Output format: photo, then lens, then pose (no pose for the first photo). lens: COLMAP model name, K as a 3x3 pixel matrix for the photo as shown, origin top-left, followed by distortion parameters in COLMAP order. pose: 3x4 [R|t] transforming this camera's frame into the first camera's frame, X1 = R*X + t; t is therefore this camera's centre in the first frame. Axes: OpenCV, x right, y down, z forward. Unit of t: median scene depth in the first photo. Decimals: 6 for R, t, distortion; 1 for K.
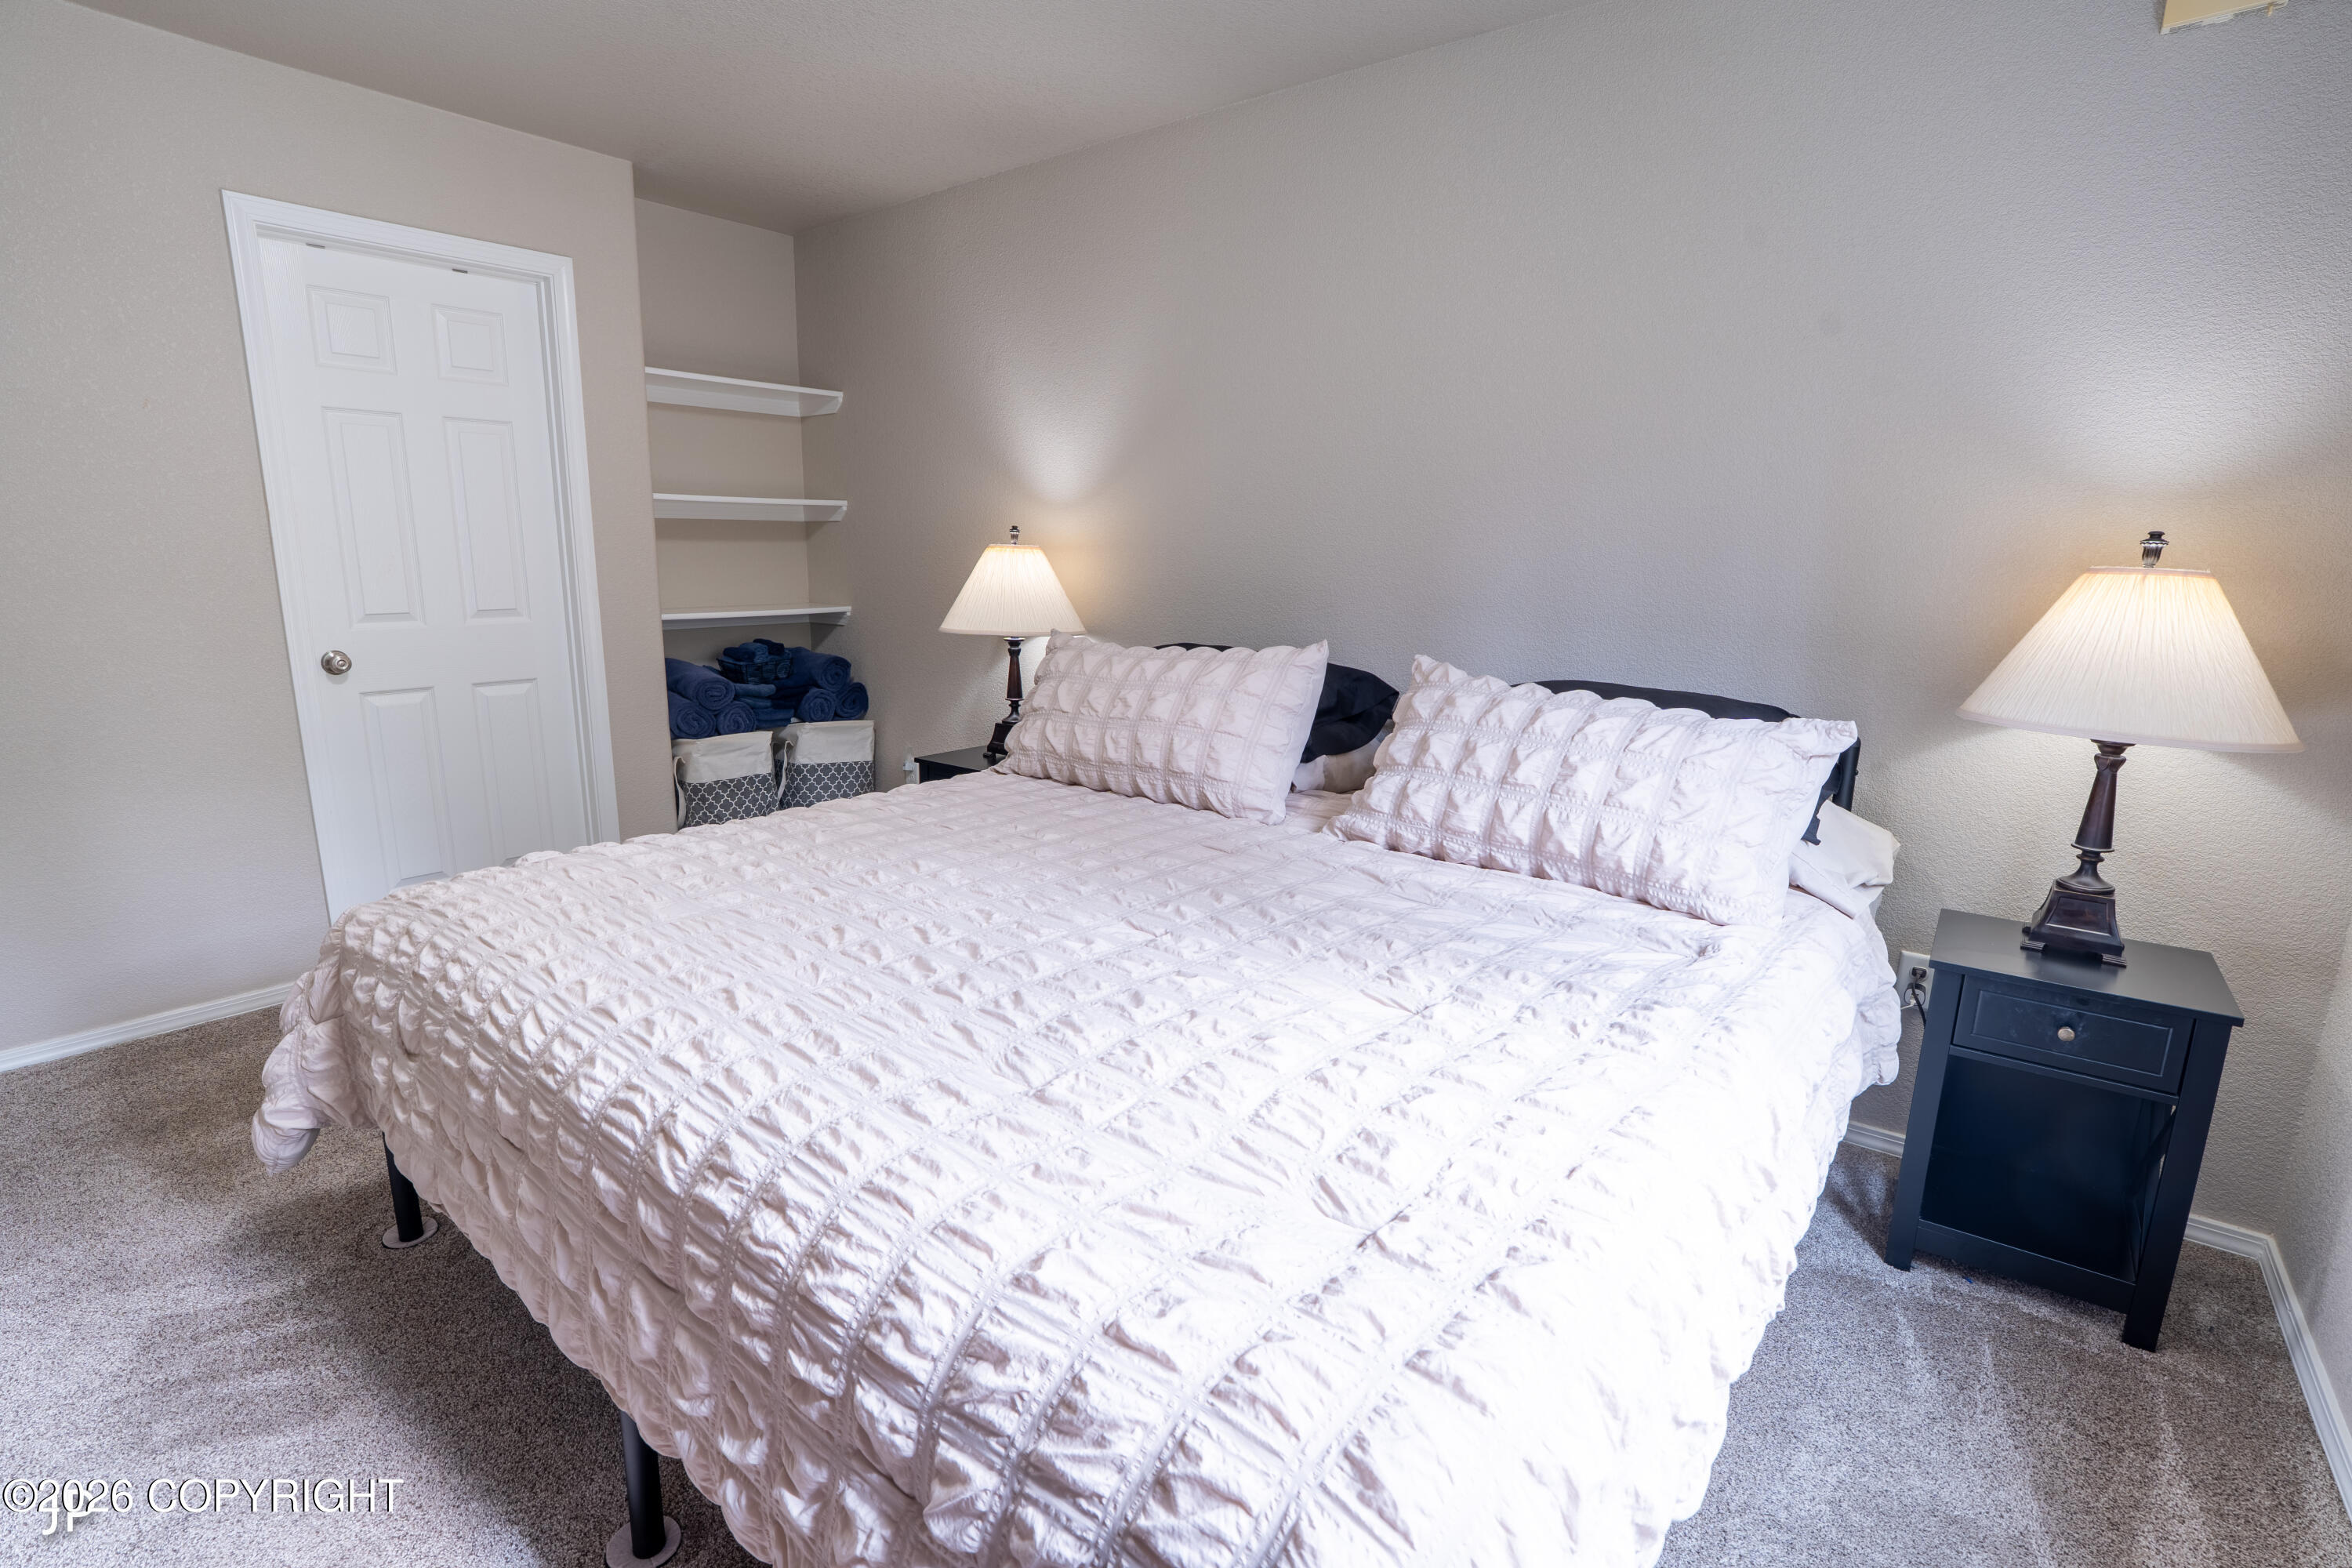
lens RADIAL K [[1121.6, 0, 1179.9], [0, 1121.6, 793.8], [0, 0, 1]] dist [-0.069318, 0.028214]
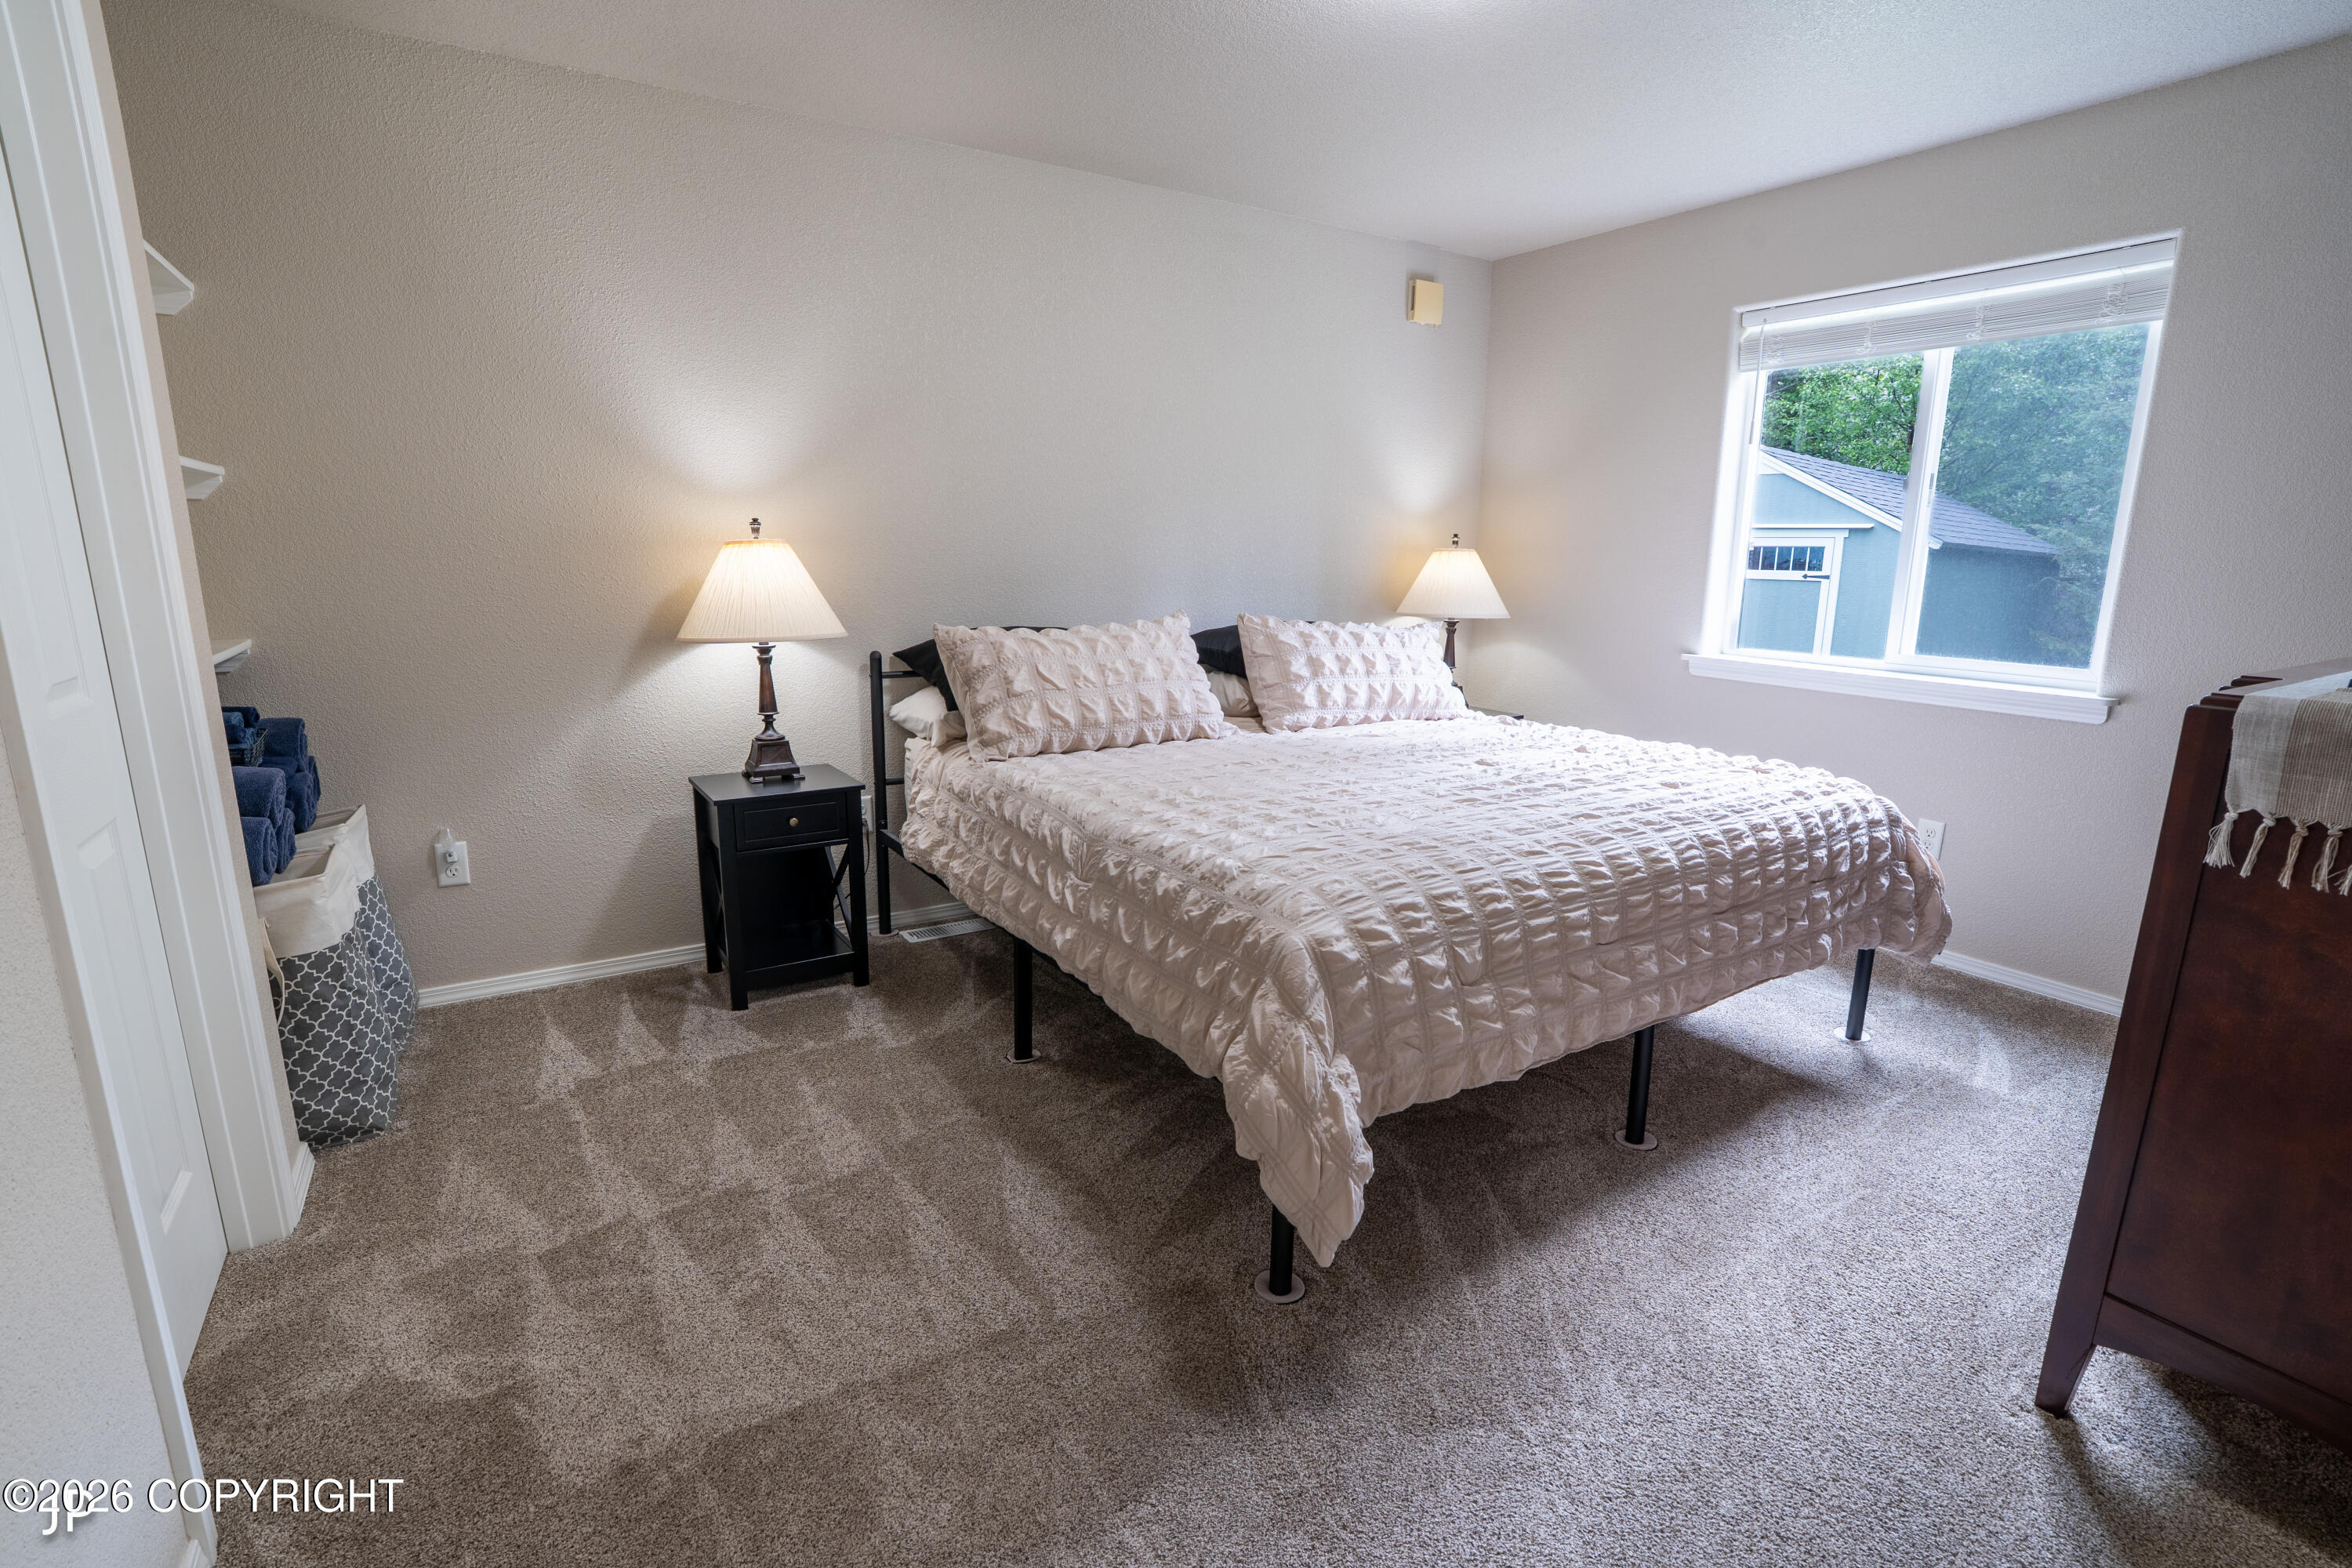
lens RADIAL K [[1121.6, 0, 1179.9], [0, 1121.6, 793.8], [0, 0, 1]] dist [-0.069318, 0.028214]
pose [[0.325896, -0.233257, 0.916179, -1.748261], [0.178124, 0.966879, 0.182804, -0.241282], [-0.928474, 0.103618, 0.356651, 0.724934]]
